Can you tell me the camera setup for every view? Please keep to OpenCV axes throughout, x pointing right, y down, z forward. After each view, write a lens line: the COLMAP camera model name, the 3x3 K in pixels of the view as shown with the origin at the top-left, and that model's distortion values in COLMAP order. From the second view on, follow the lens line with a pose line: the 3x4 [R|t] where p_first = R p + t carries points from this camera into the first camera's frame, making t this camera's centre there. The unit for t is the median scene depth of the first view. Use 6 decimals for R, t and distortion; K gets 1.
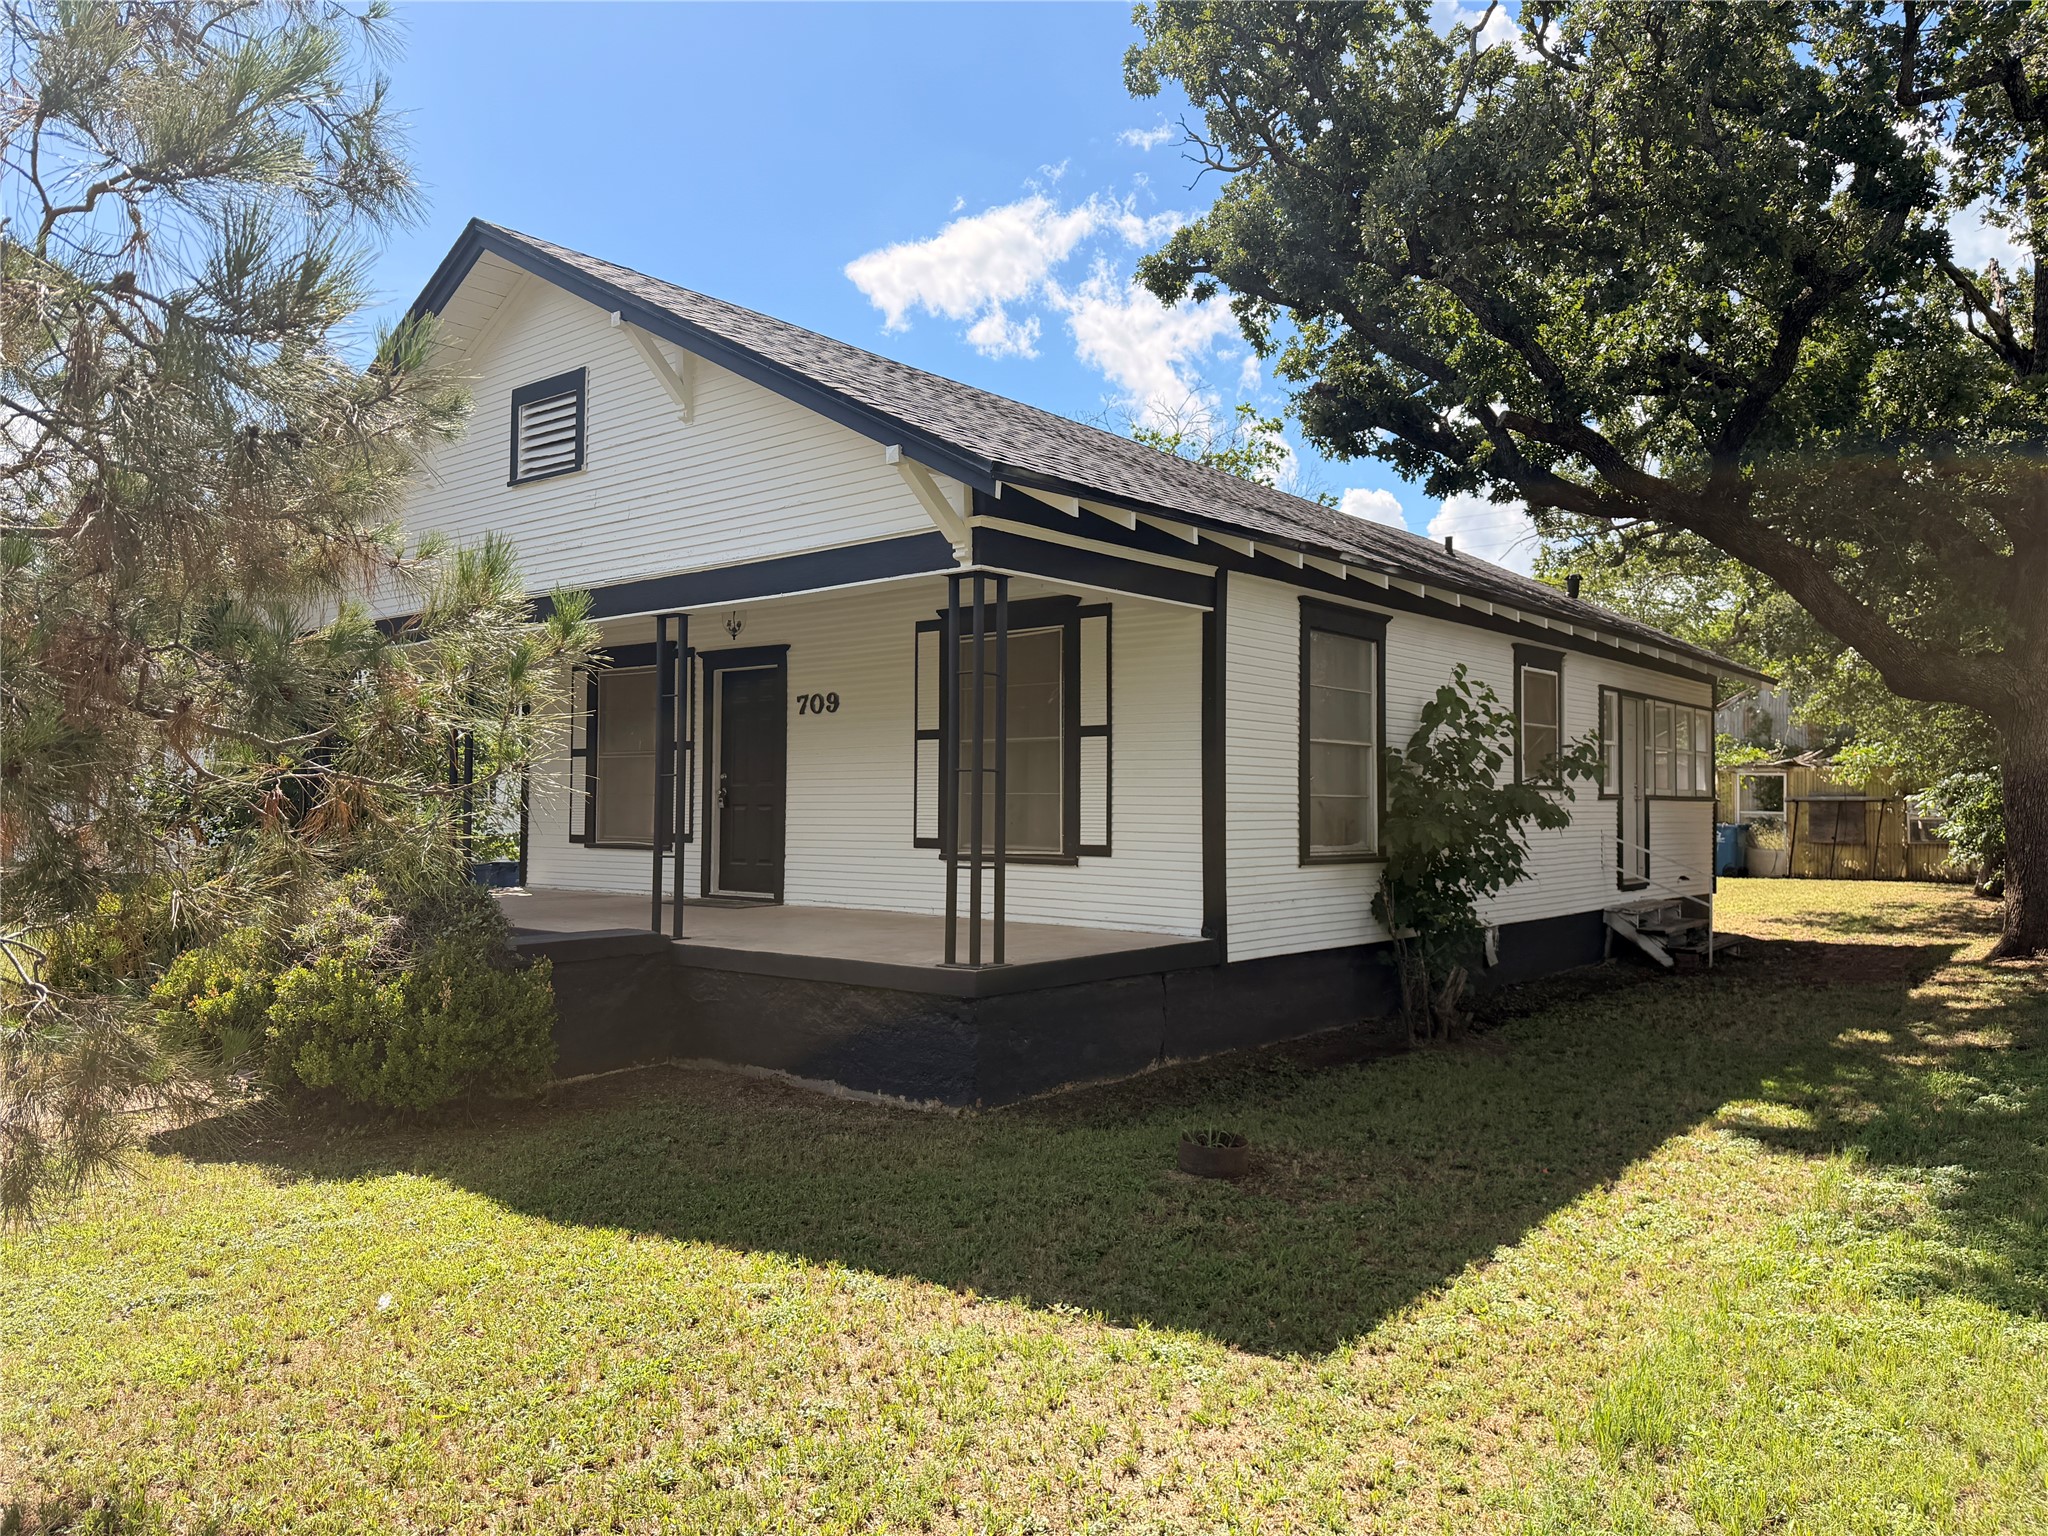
lens RADIAL K [[1541.6, 0, 1024.0], [0, 1541.6, 768.0], [0, 0, 1]] dist [0.113527, -0.200967]
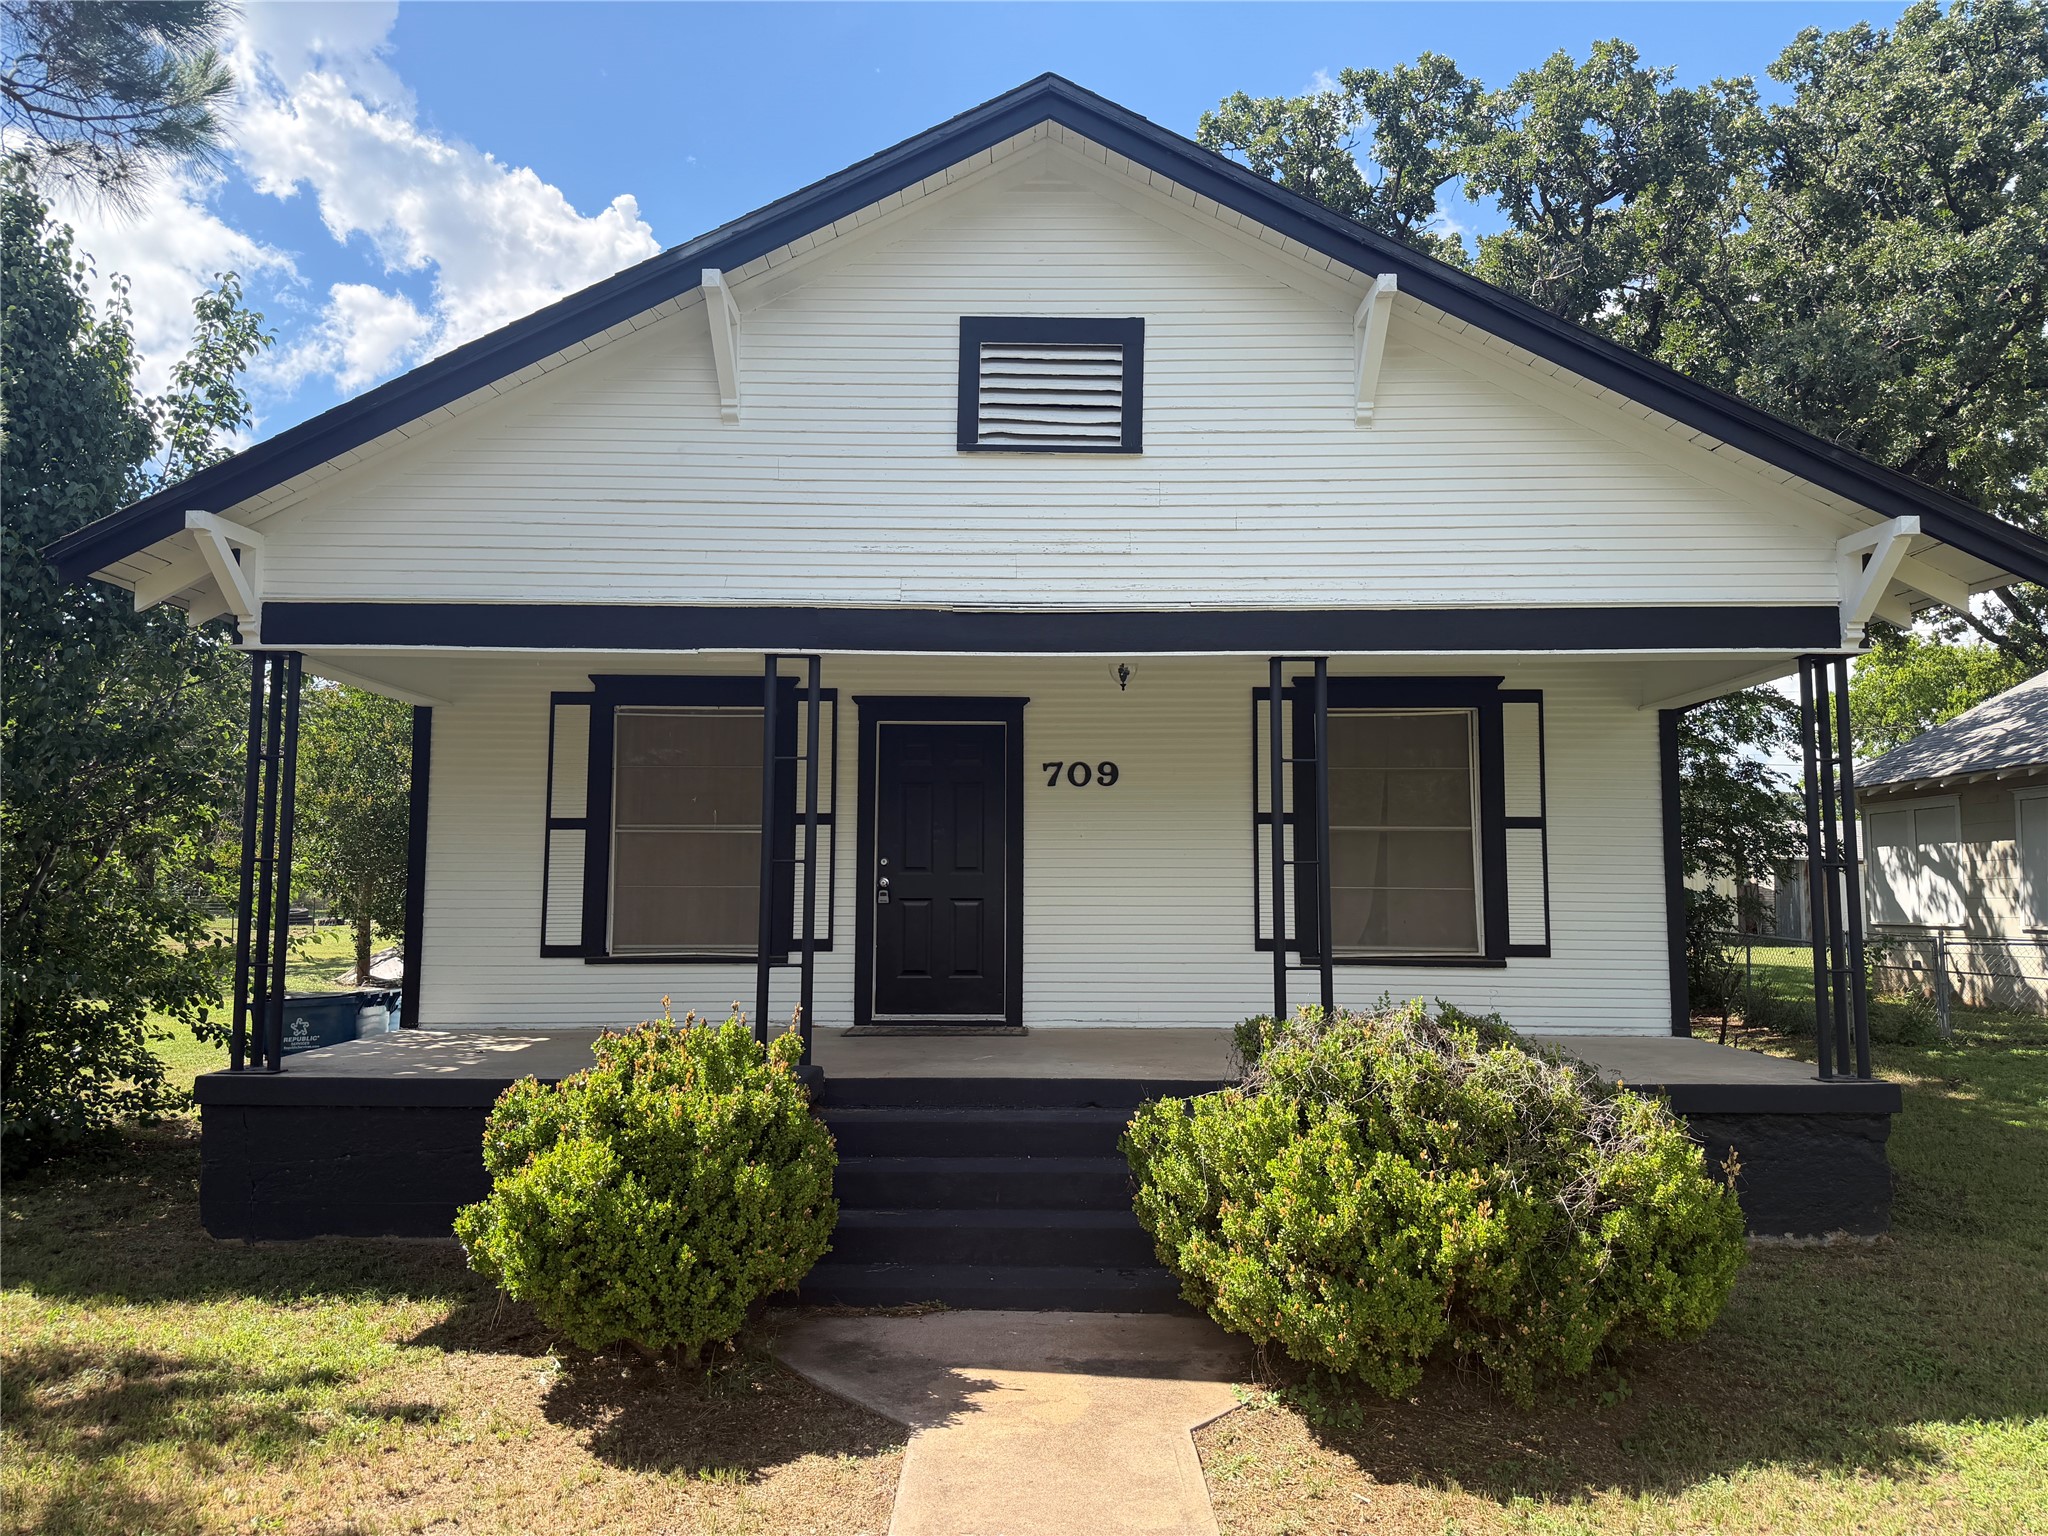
lens RADIAL K [[1541.6, 0, 1024.0], [0, 1541.6, 768.0], [0, 0, 1]] dist [0.113527, -0.200967]
pose [[0.743857, 0.051531, 0.666349, -0.746059], [-0.016153, 0.998118, -0.059155, 0.003633], [-0.668143, 0.033239, 0.743290, 0.451629]]
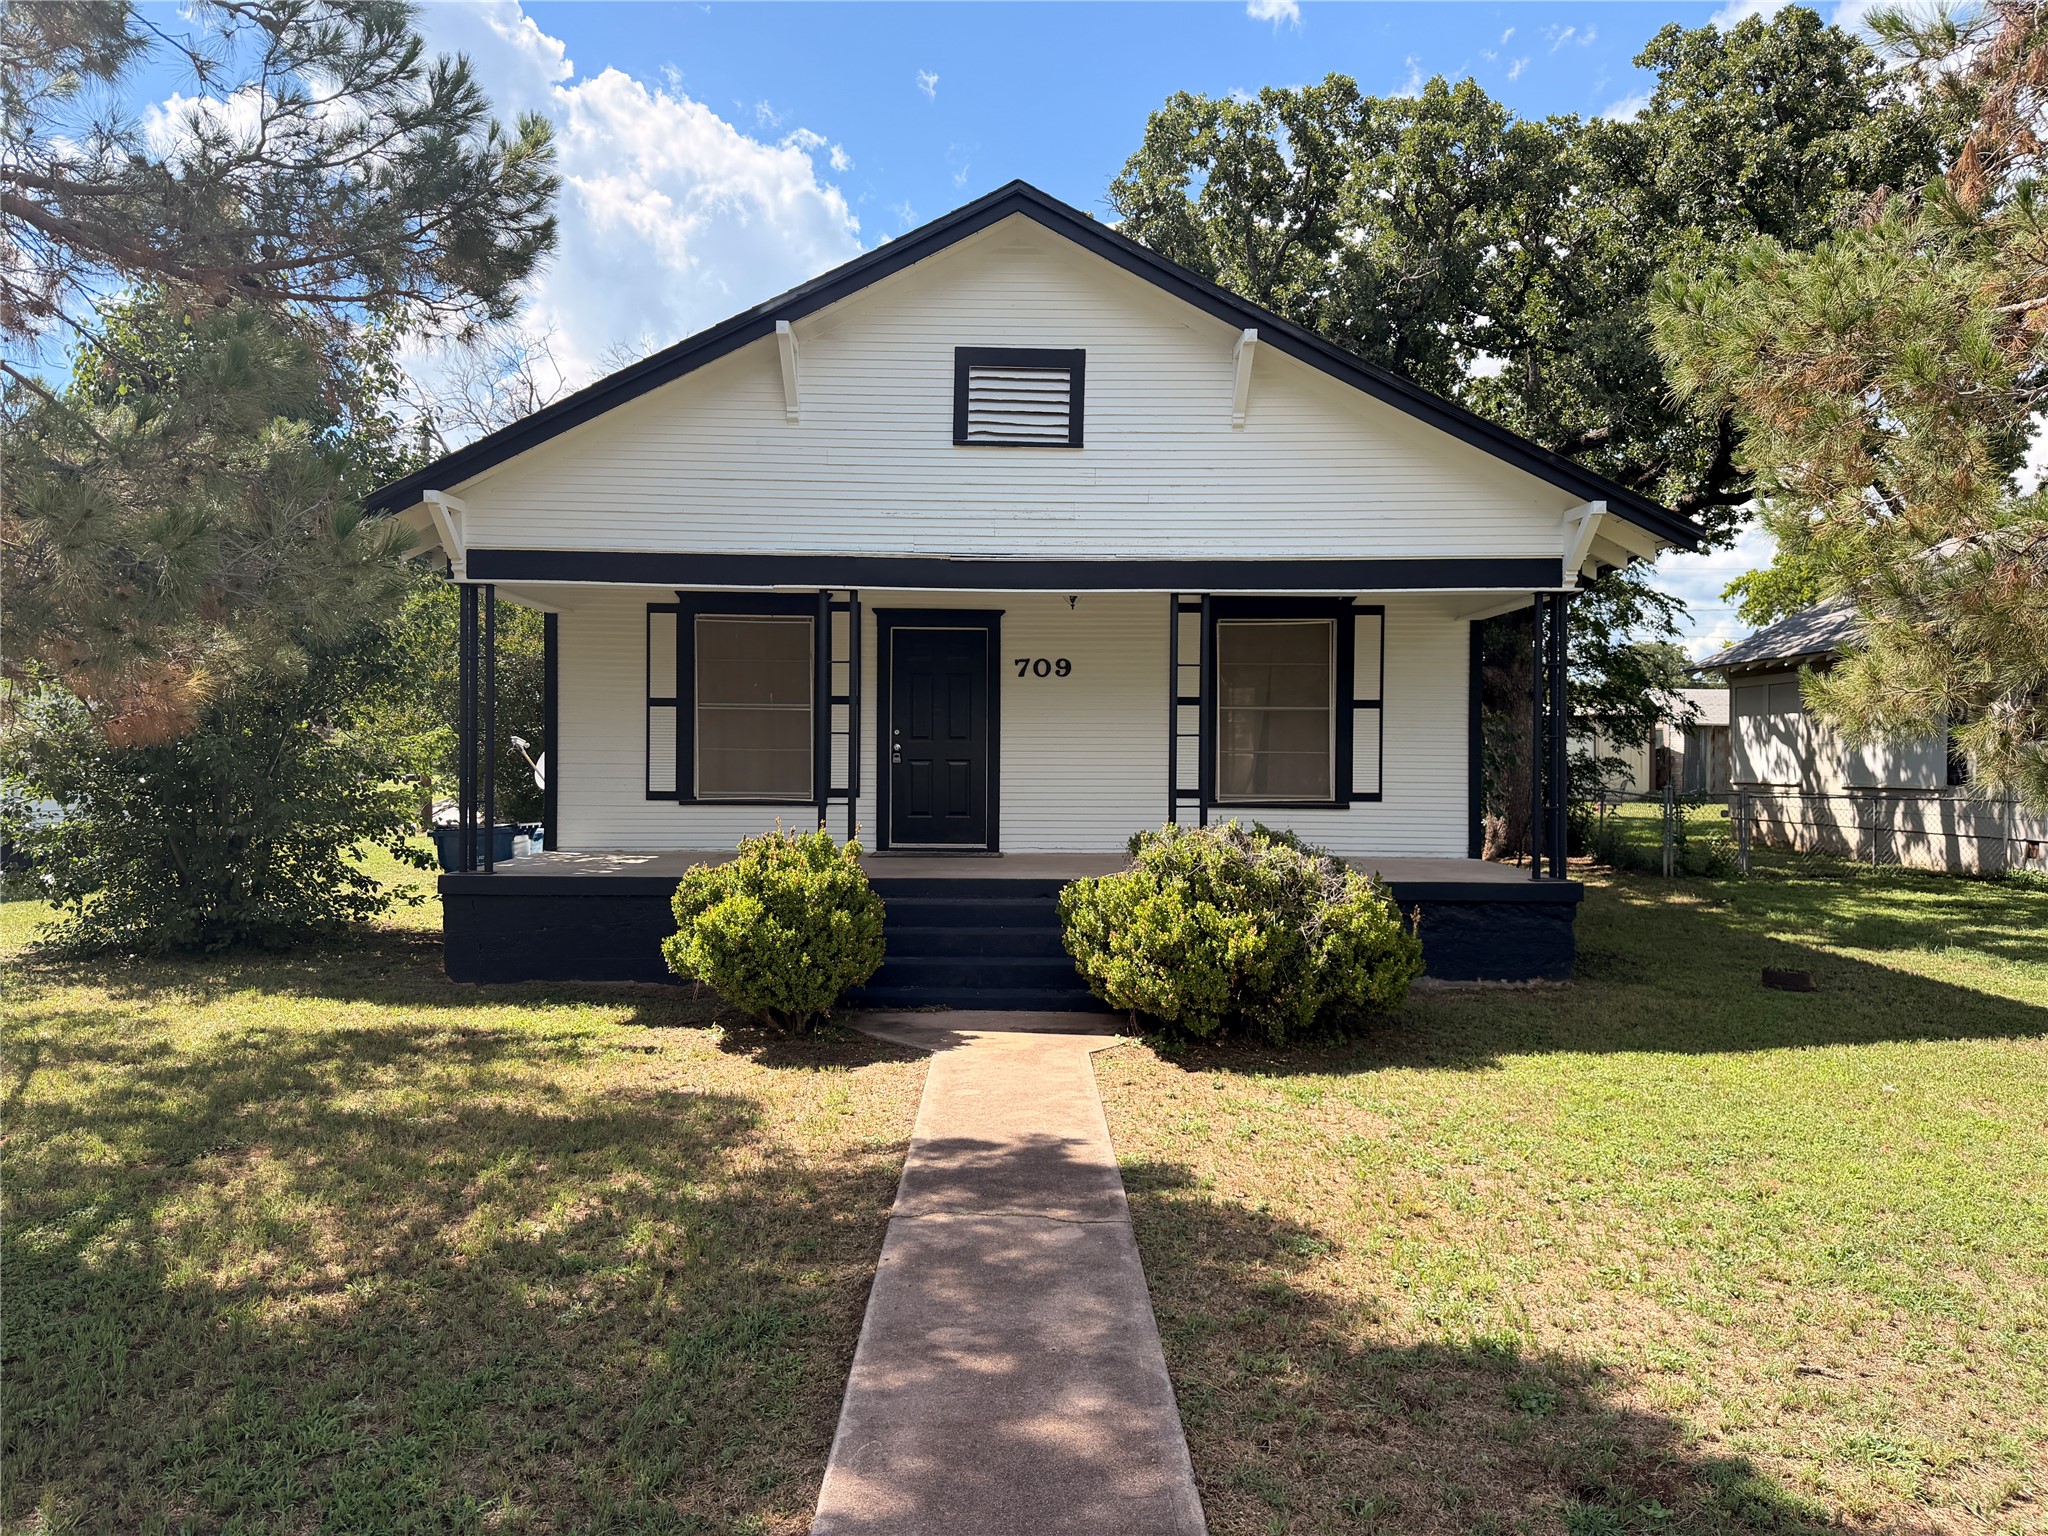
lens RADIAL K [[1544.7, 0, 1042.7], [0, 1544.7, 795.9], [0, 0, 1]] dist [0.095969, -0.203411]
pose [[0.728013, -0.017907, 0.685330, -0.949256], [-0.019960, 0.998681, 0.047298, -0.003029], [-0.685273, -0.048113, 0.726695, 0.218988]]
